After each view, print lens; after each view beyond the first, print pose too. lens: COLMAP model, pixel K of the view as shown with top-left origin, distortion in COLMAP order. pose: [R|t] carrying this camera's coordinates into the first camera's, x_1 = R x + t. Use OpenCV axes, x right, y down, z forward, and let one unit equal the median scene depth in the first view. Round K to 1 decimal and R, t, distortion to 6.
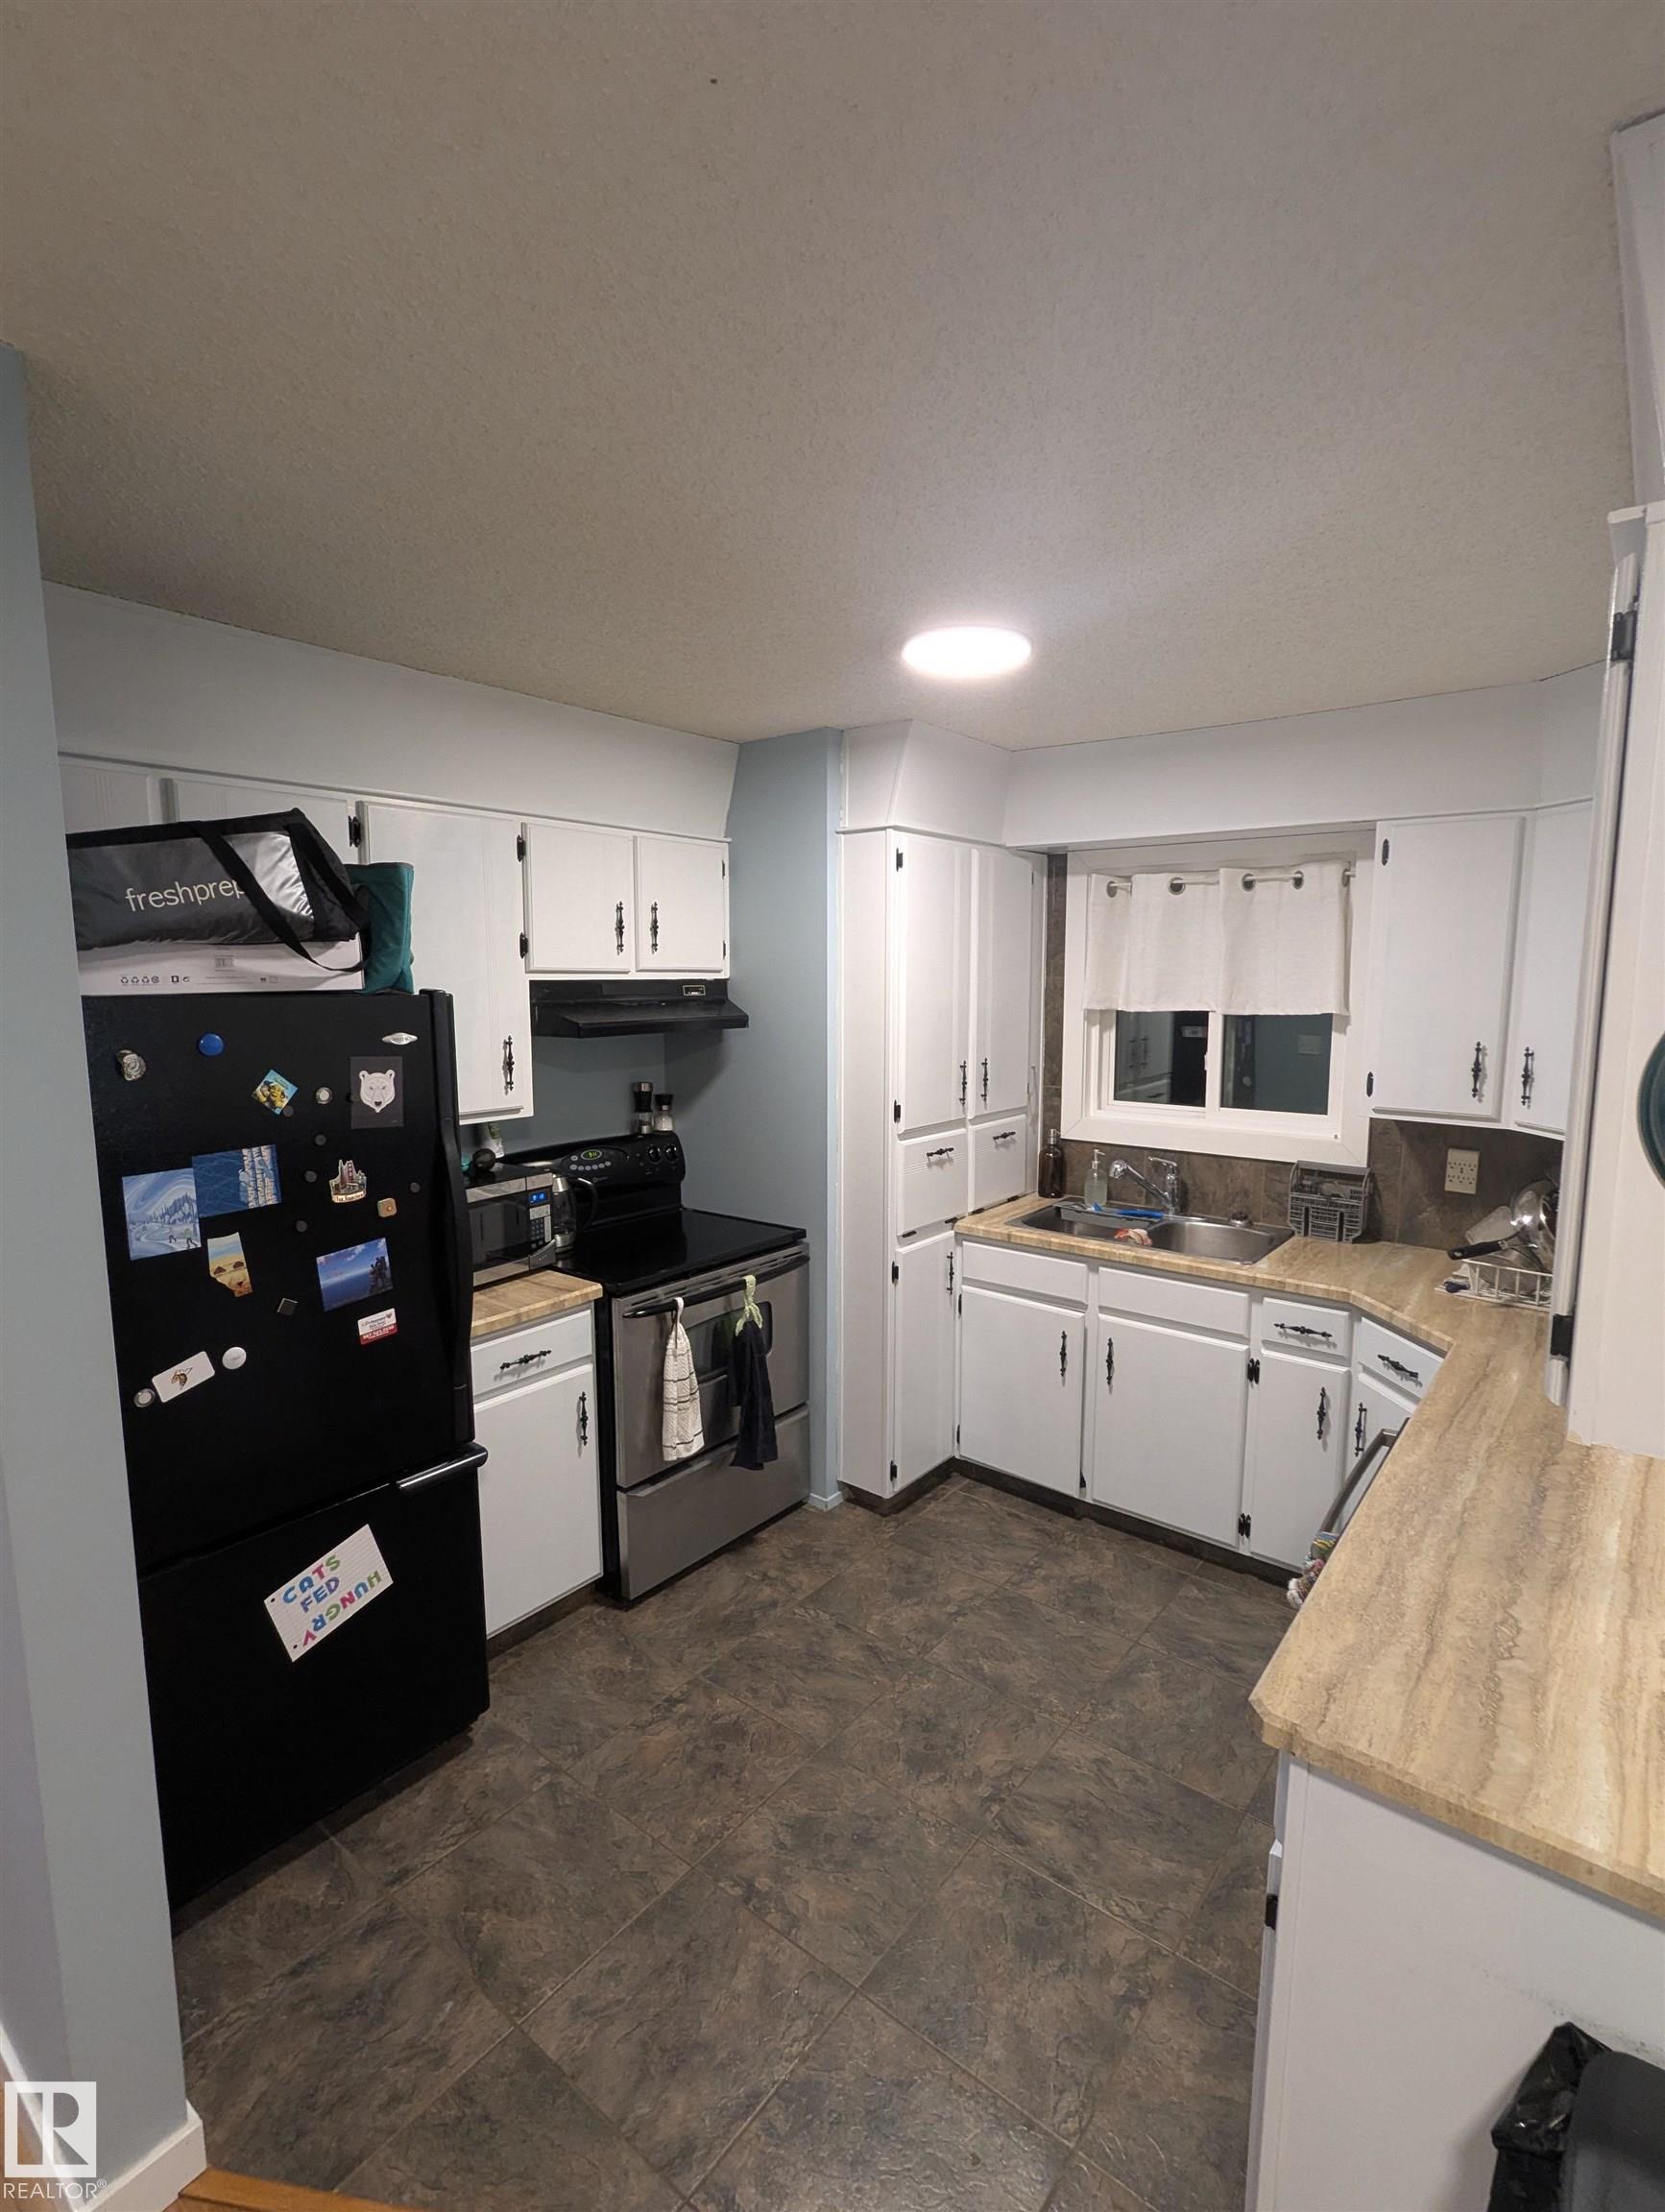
lens RADIAL K [[1038.4, 0, 833.8], [0, 1038.4, 1103.5], [0, 0, 1]] dist [-0.001161, -0.000314]
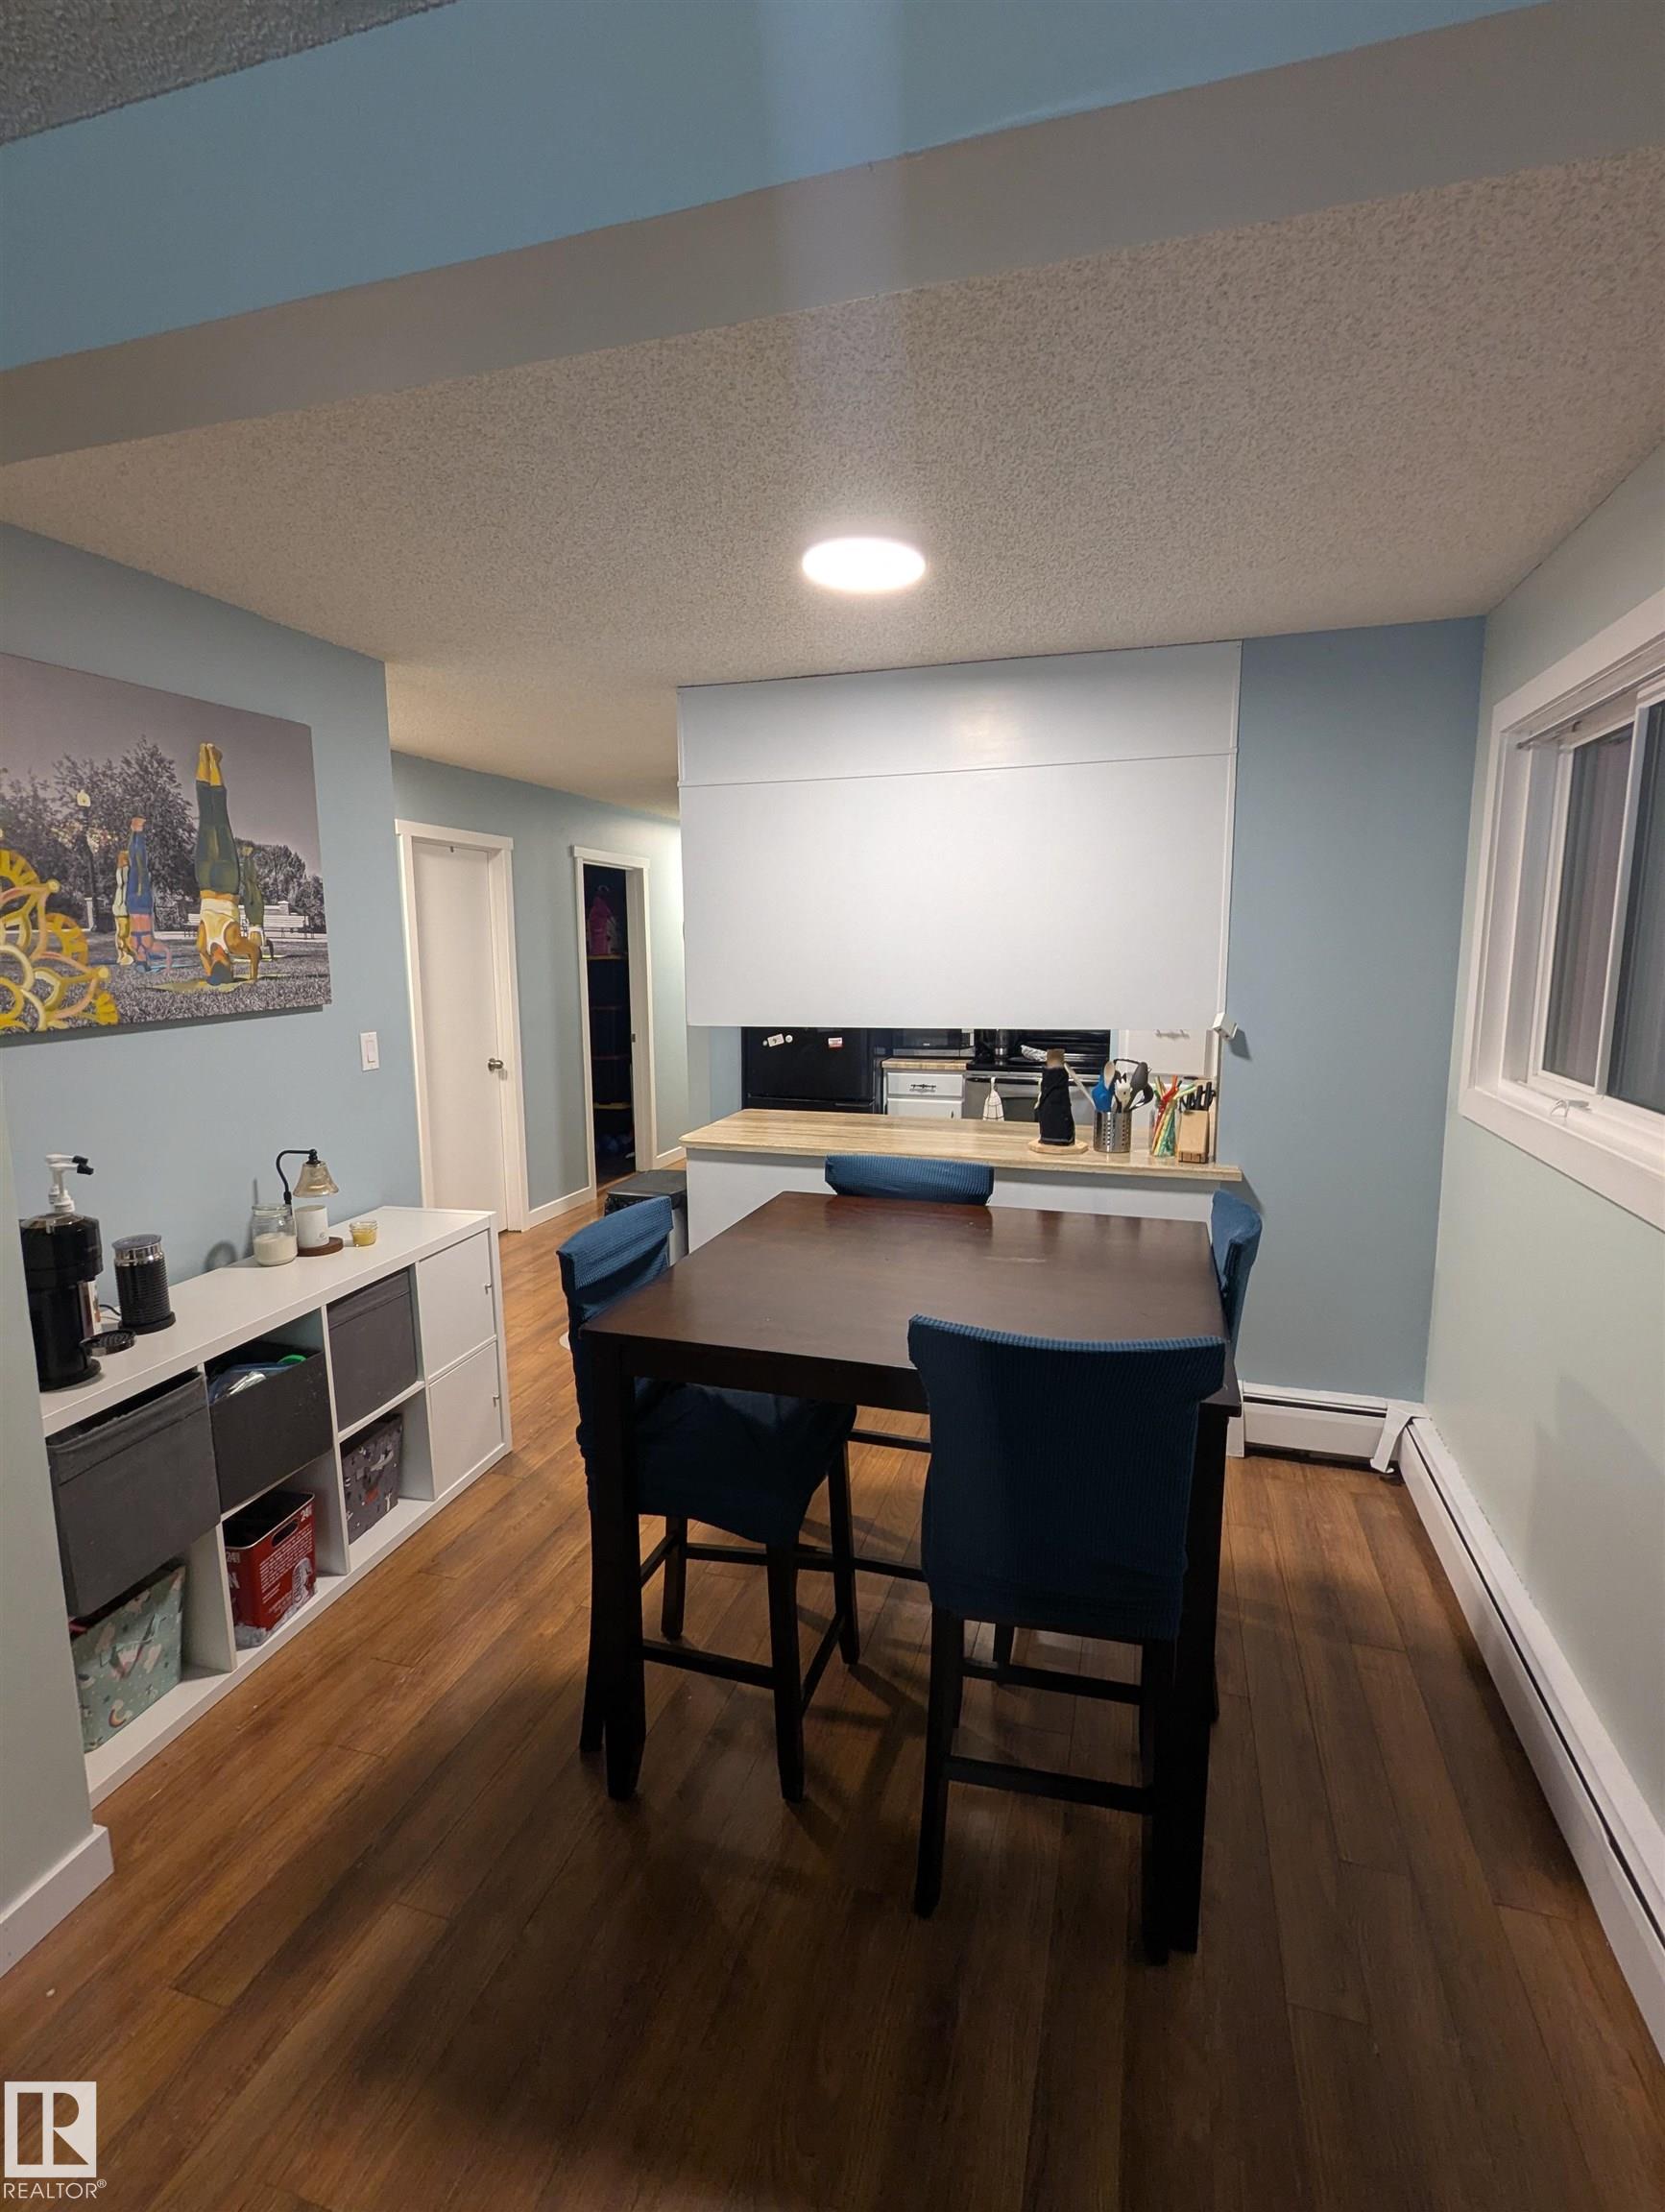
lens RADIAL K [[1038.4, 0, 831.3], [0, 1038.4, 1108.0], [0, 0, 1]] dist [-0.001161, -0.000314]
pose [[0.368188, 0.140577, -0.919062, 1.751832], [-0.113518, 0.987905, 0.105630, 0.075837], [0.922795, 0.065438, 0.379693, -0.050119]]
